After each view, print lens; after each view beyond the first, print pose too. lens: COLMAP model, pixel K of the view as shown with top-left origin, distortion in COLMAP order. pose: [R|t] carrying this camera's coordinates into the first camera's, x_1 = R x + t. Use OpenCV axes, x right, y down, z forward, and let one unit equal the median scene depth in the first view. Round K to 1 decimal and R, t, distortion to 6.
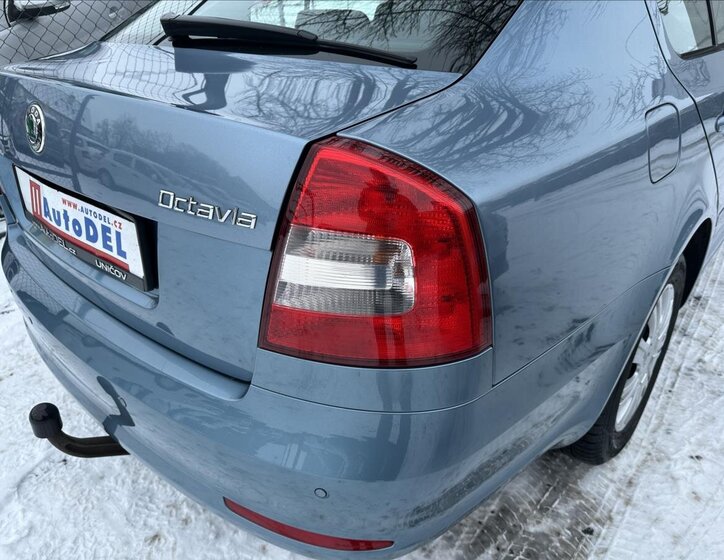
lens RADIAL K [[556.1, 0, 349.9], [0, 556.1, 280.4], [0, 0, 1]] dist [0.010194, 0.010595]
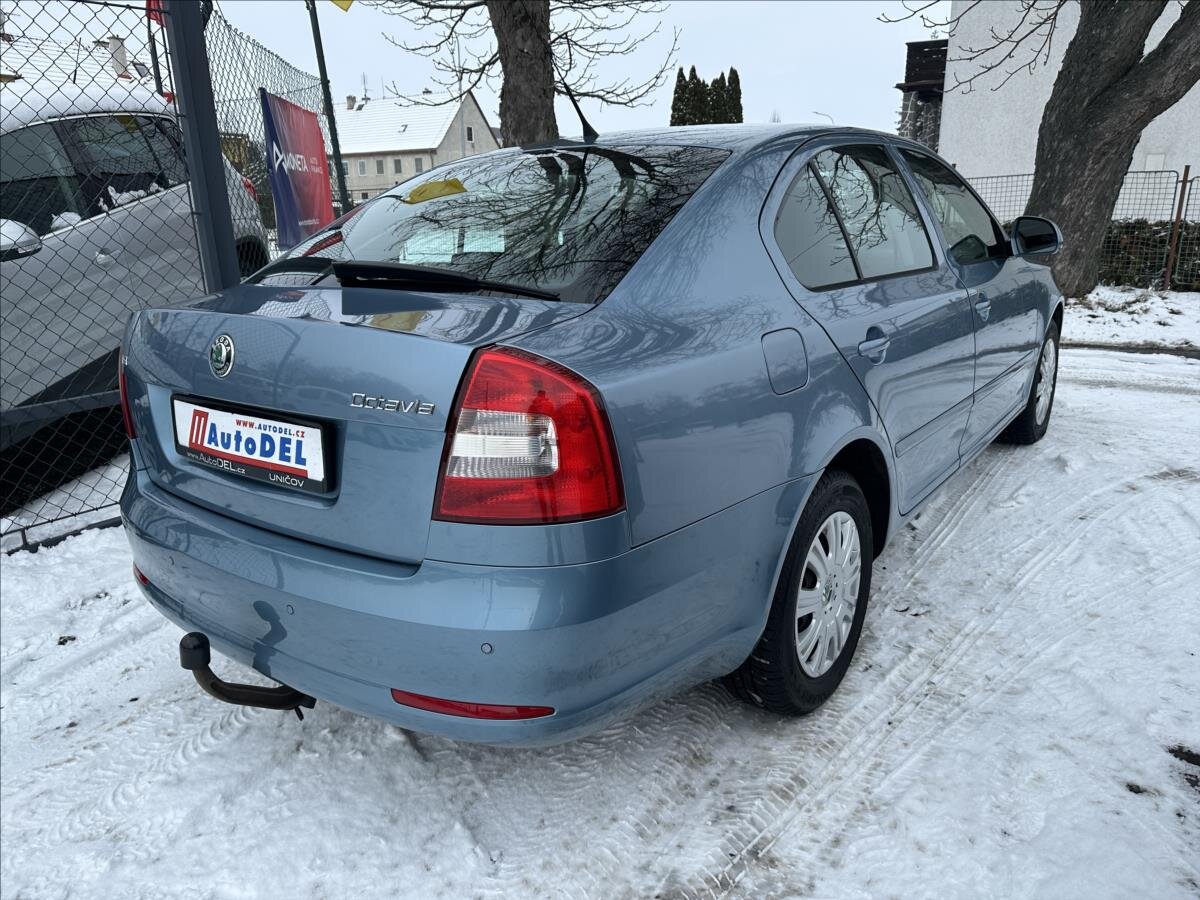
lens RADIAL K [[871.6, 0, 624.9], [0, 871.6, 448.2], [0, 0, 1]] dist [0.022853, -0.004680]
pose [[0.992871, -0.024303, 0.116693, 0.025466], [0.050262, 0.973062, -0.224996, 0.355897], [-0.108081, 0.229257, 0.967347, -0.762229]]
